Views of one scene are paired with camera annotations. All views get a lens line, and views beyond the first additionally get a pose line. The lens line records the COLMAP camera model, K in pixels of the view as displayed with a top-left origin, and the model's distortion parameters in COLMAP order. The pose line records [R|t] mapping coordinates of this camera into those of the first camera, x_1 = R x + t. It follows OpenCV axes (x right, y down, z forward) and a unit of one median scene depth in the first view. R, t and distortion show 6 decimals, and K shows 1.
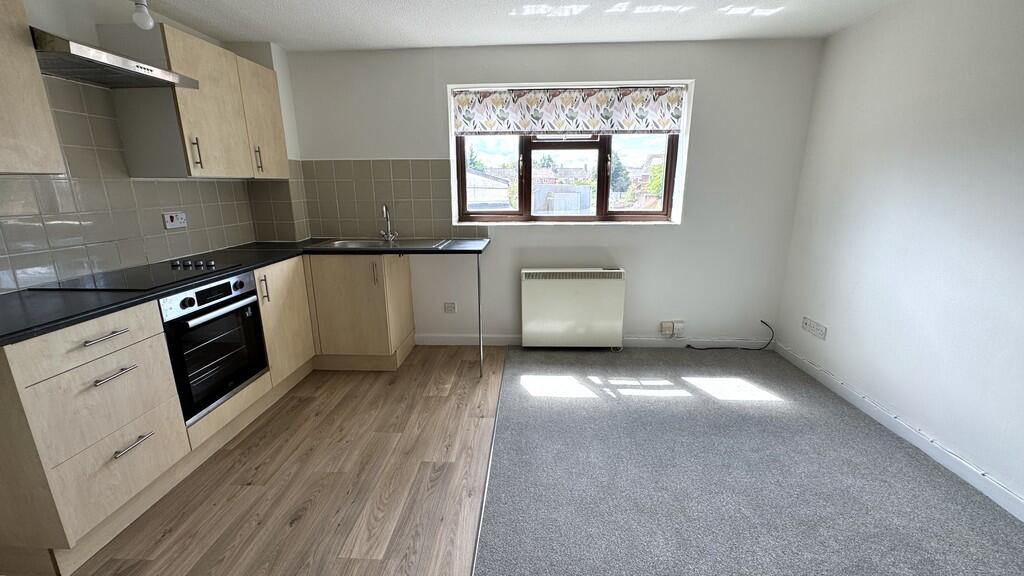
lens RADIAL K [[417.5, 0, 512.0], [0, 417.5, 288.0], [0, 0, 1]] dist [-0.001324, 0.000010]
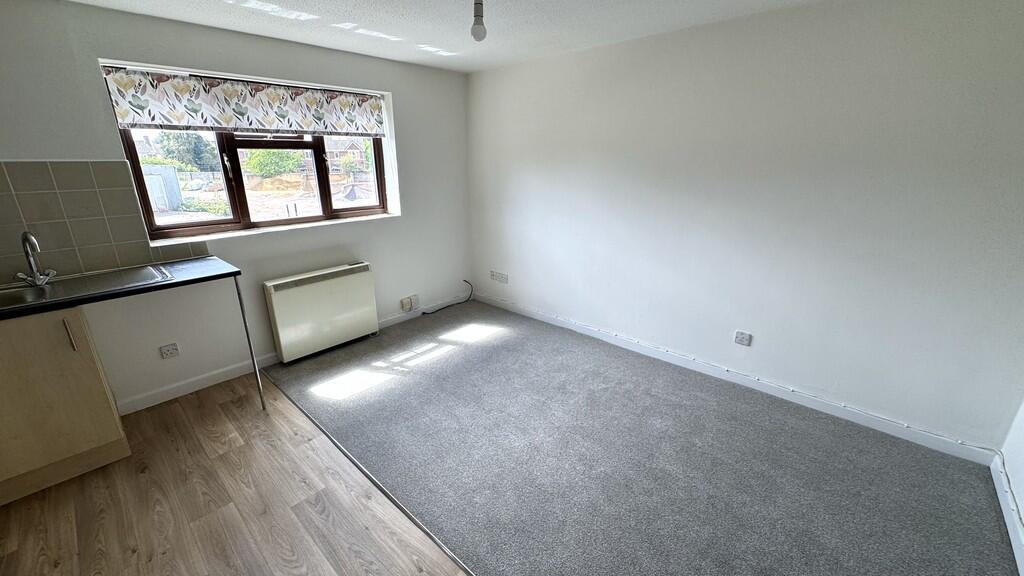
lens RADIAL K [[409.5, 0, 512.0], [0, 409.5, 288.0], [0, 0, 1]] dist [-0.000032, 0.000024]
pose [[0.635007, -0.232971, 0.736540, -0.305540], [0.188061, 0.971378, 0.145114, -0.063853], [-0.749266, 0.046366, 0.660644, 0.007301]]
